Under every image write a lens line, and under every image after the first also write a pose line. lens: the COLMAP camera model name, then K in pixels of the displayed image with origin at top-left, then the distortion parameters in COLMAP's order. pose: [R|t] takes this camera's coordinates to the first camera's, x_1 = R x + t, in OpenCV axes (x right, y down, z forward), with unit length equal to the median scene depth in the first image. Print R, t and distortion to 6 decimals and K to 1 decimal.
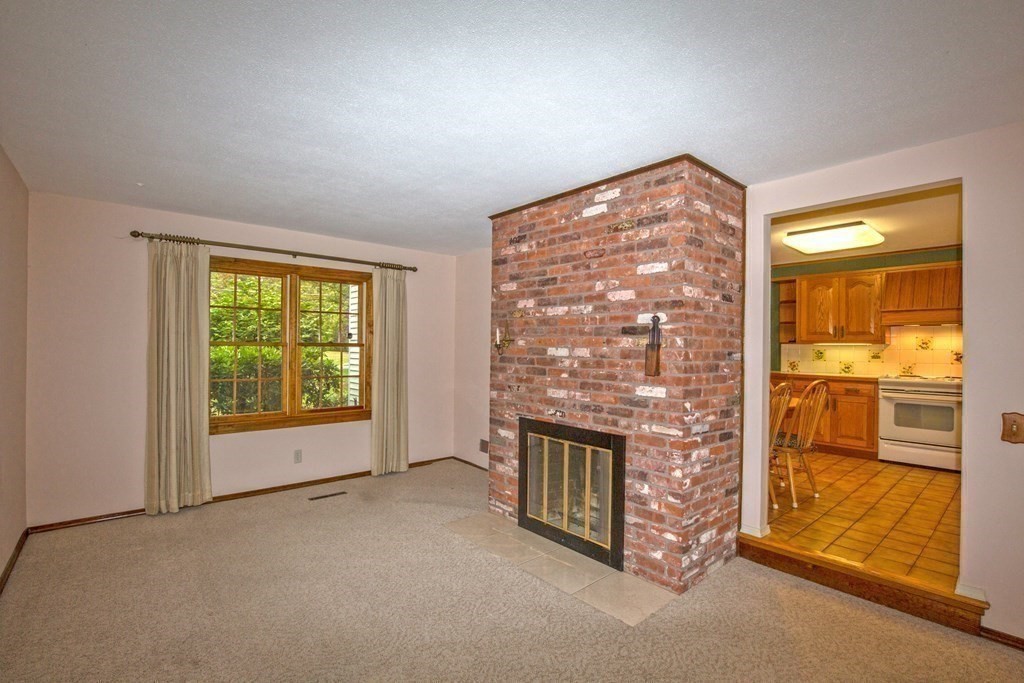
lens RADIAL K [[474.9, 0, 510.8], [0, 474.9, 345.1], [0, 0, 1]] dist [-0.029856, 0.002582]
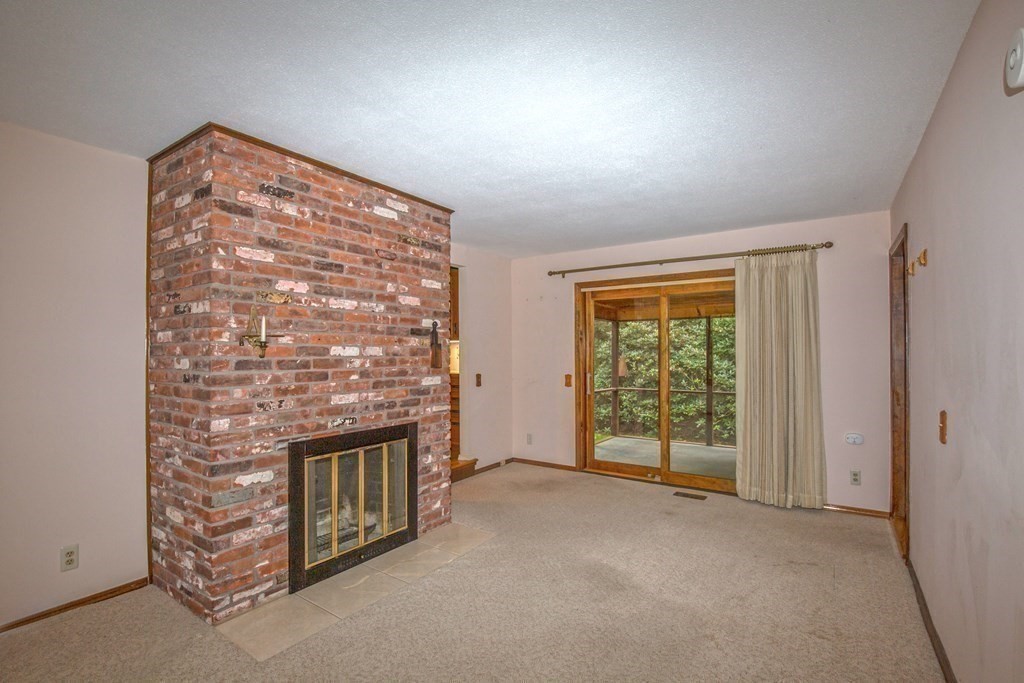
lens RADIAL K [[474.9, 0, 510.9], [0, 474.9, 346.4], [0, 0, 1]] dist [-0.029856, 0.002582]
pose [[-0.265342, 0.001141, 0.964154, -0.875330], [-0.002197, 0.999996, -0.001788, 0.006798], [-0.964152, -0.002593, -0.265338, 0.999678]]
